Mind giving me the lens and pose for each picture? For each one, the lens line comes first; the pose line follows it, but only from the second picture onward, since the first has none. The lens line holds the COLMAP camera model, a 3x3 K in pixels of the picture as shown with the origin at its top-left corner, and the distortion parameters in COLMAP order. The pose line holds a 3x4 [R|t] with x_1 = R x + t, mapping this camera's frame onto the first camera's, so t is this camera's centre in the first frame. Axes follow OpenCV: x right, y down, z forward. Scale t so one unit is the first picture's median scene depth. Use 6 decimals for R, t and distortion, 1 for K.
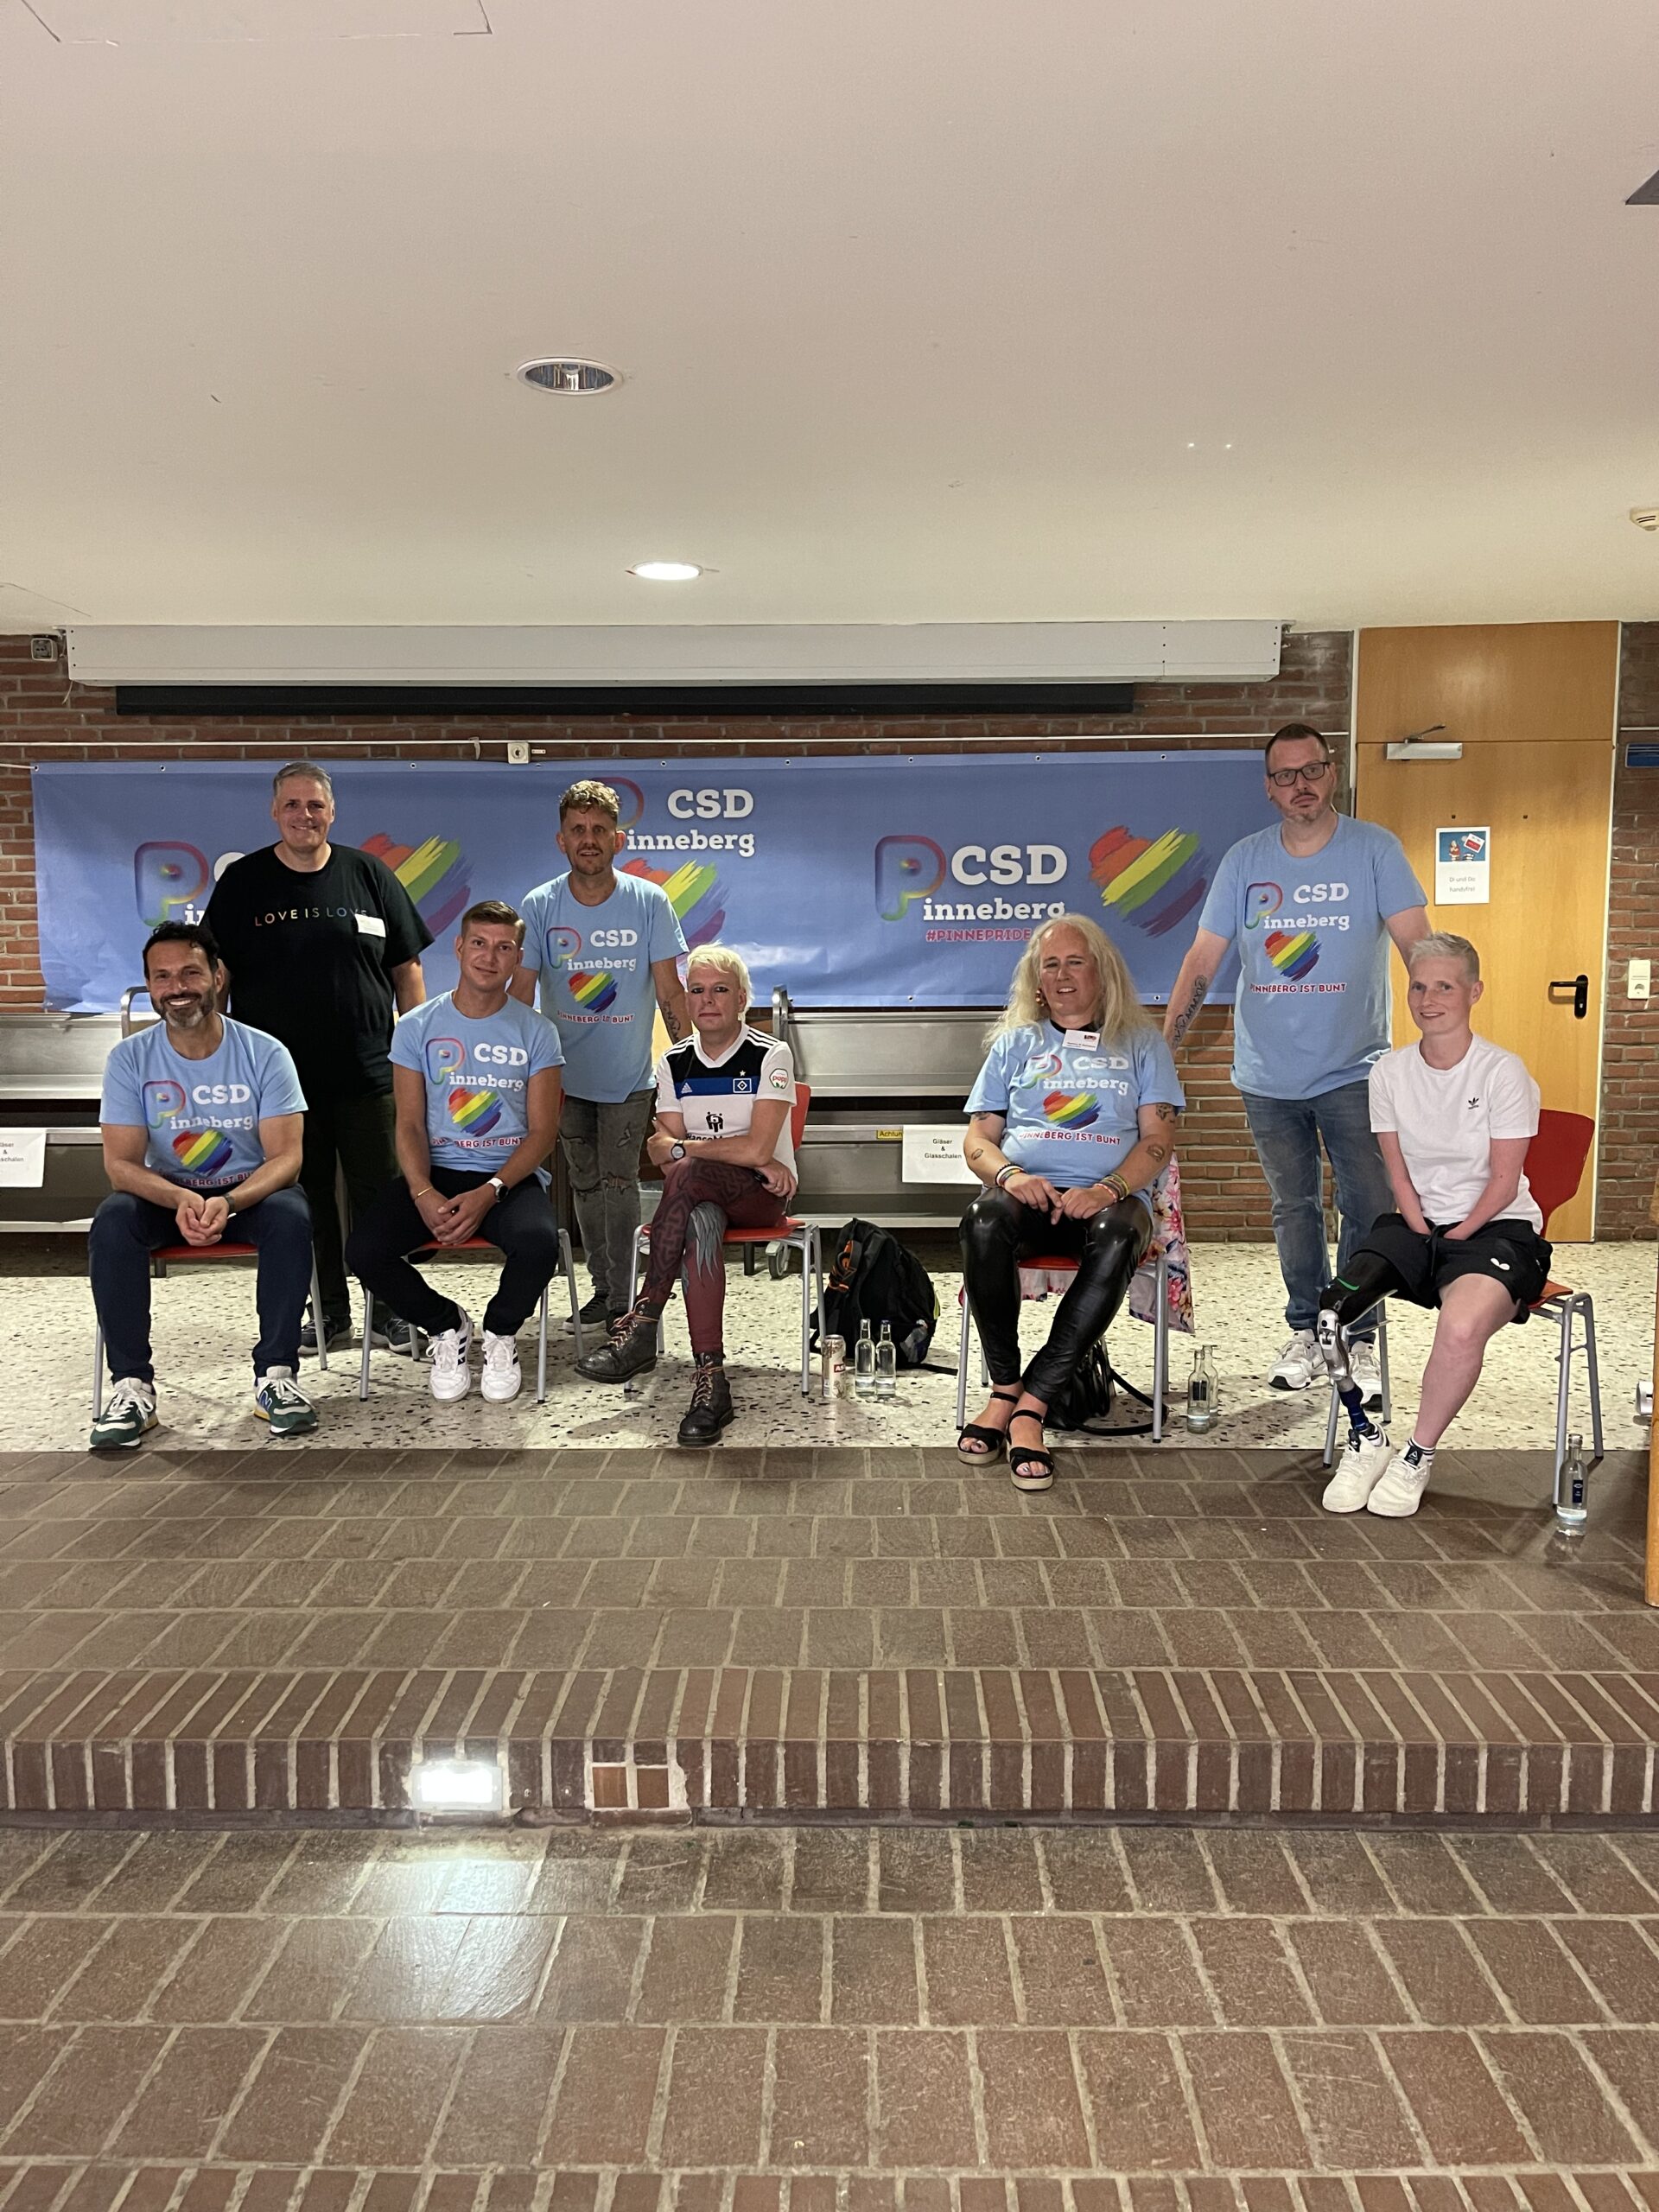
lens RADIAL K [[1693.9, 0, 833.8], [0, 1693.9, 1108.6], [0, 0, 1]] dist [-0.006086, 0.000275]
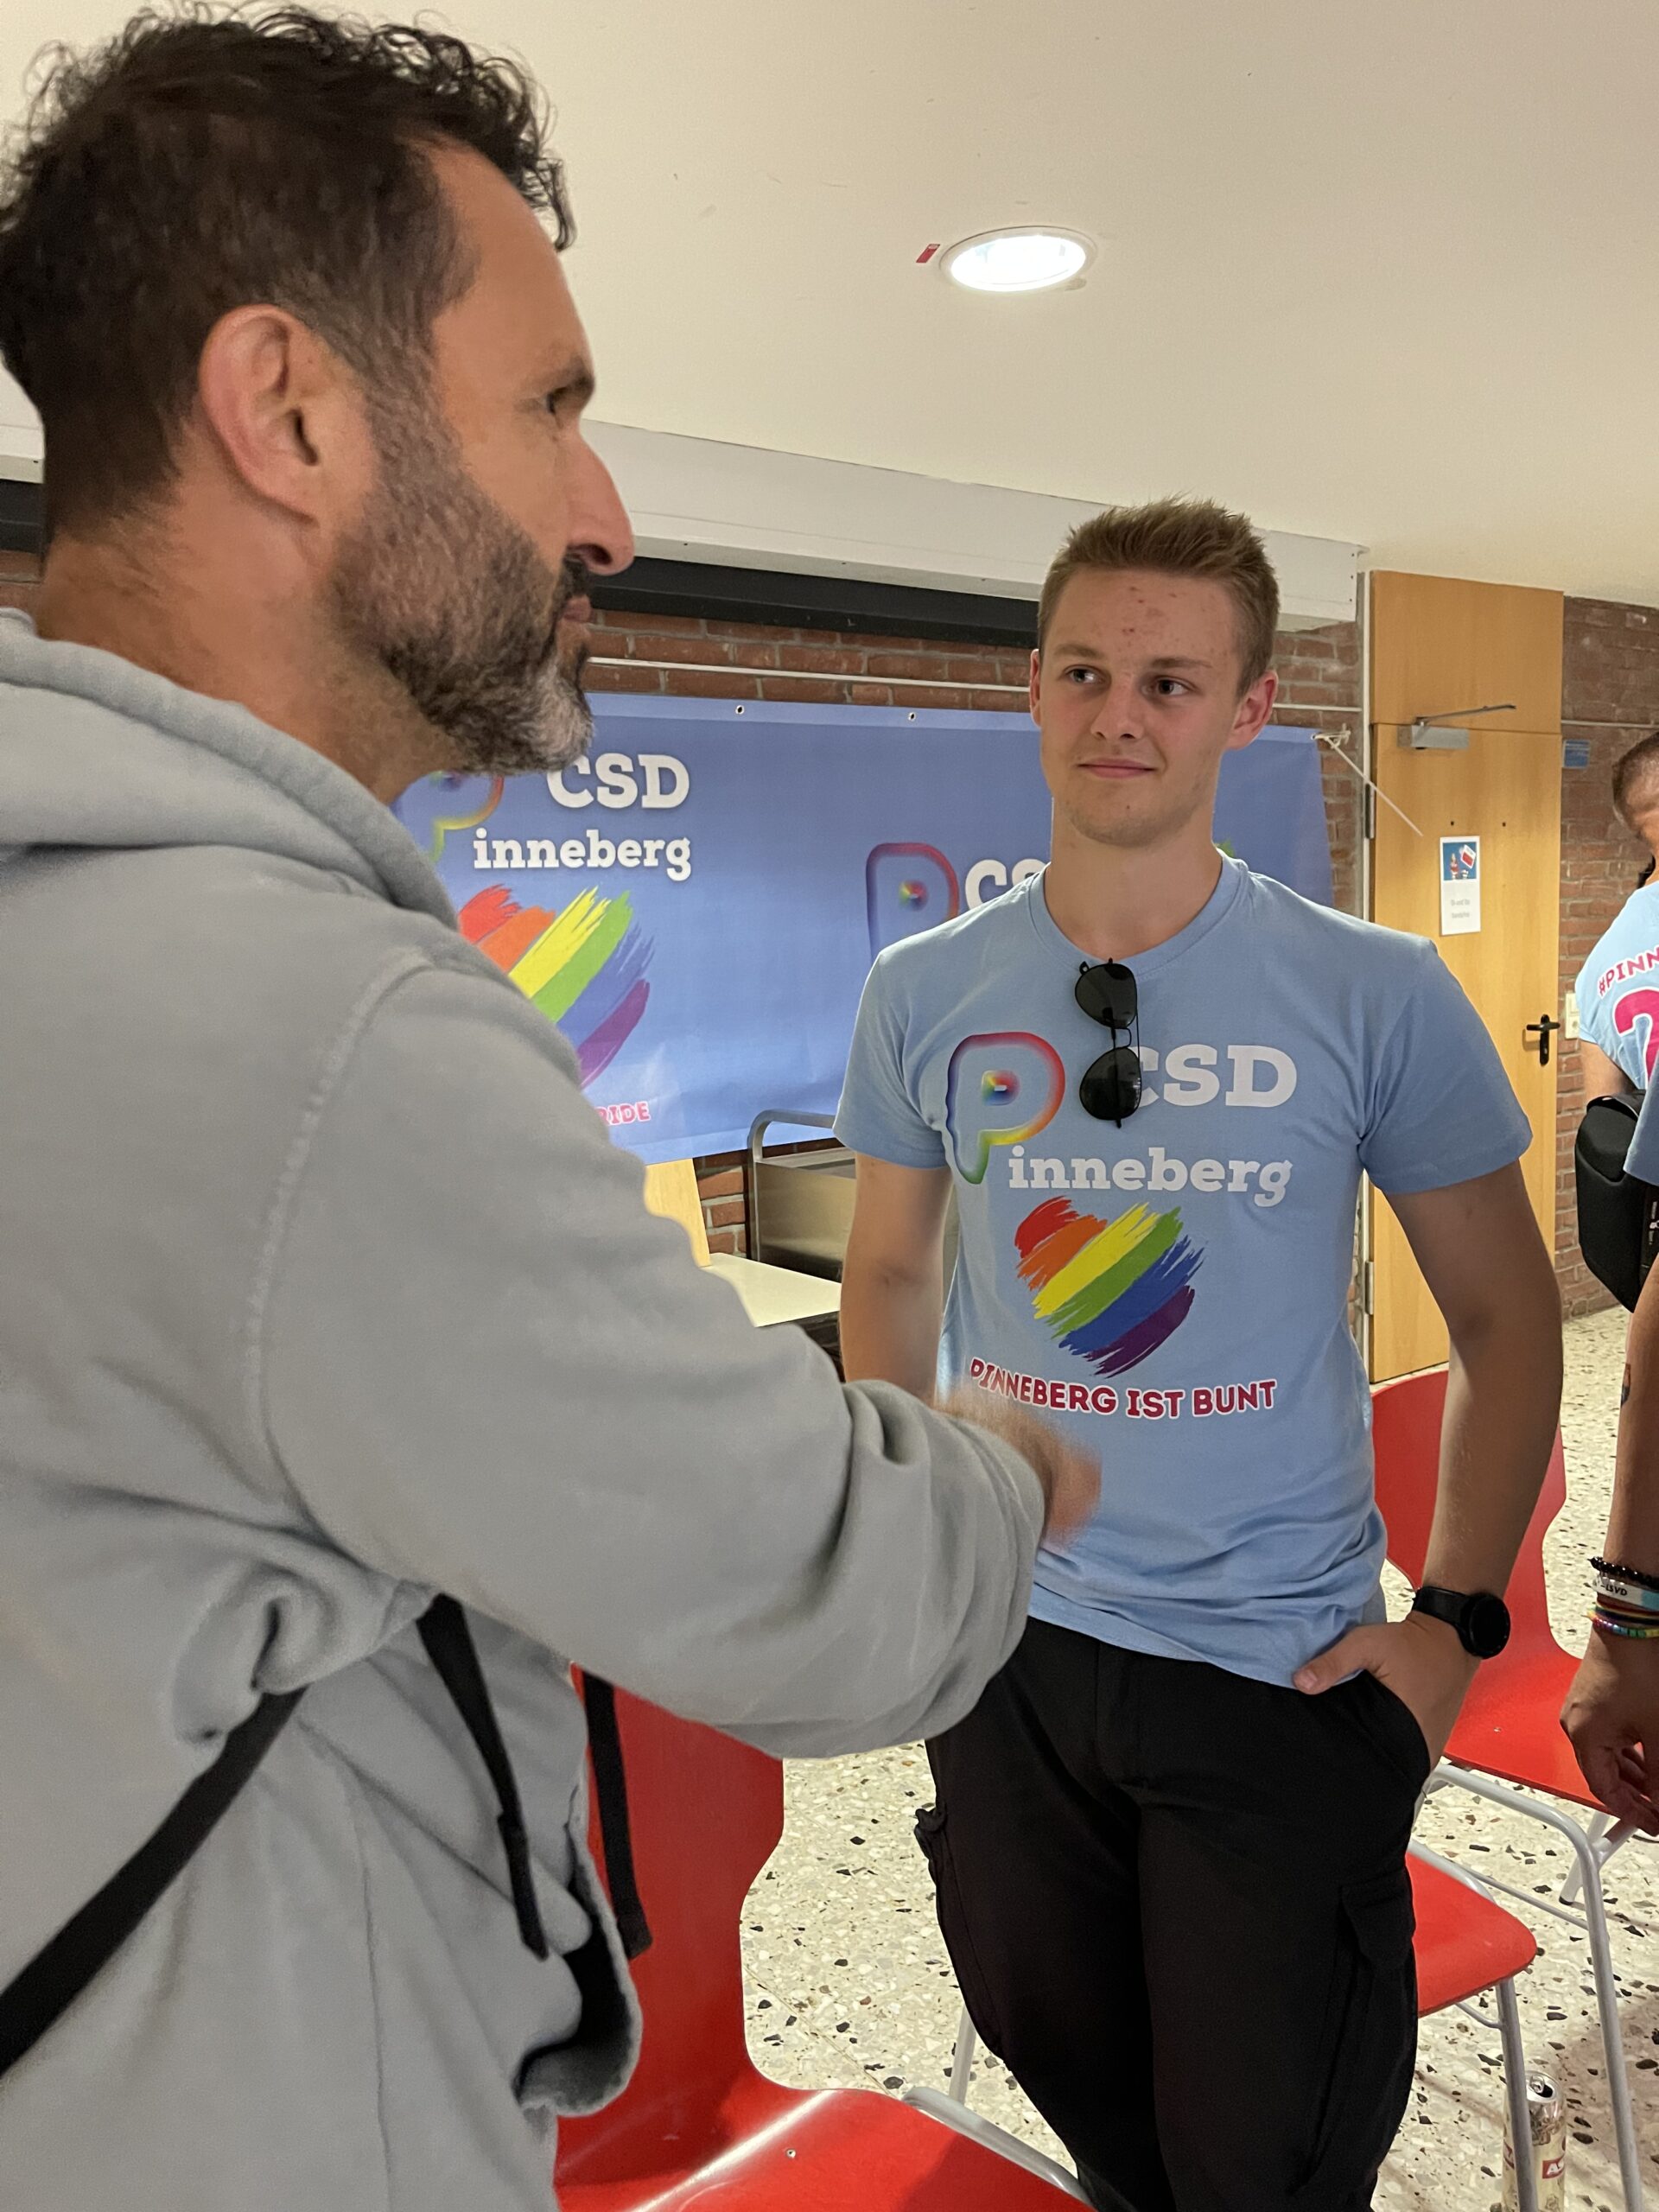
lens RADIAL K [[1693.9, 0, 830.2], [0, 1693.9, 1096.5], [0, 0, 1]] dist [-0.006086, 0.000275]
pose [[0.790609, -0.086614, 0.606164, -0.349631], [0.065184, 0.996225, 0.057331, -0.108222], [-0.608842, -0.005814, 0.793270, 0.542003]]
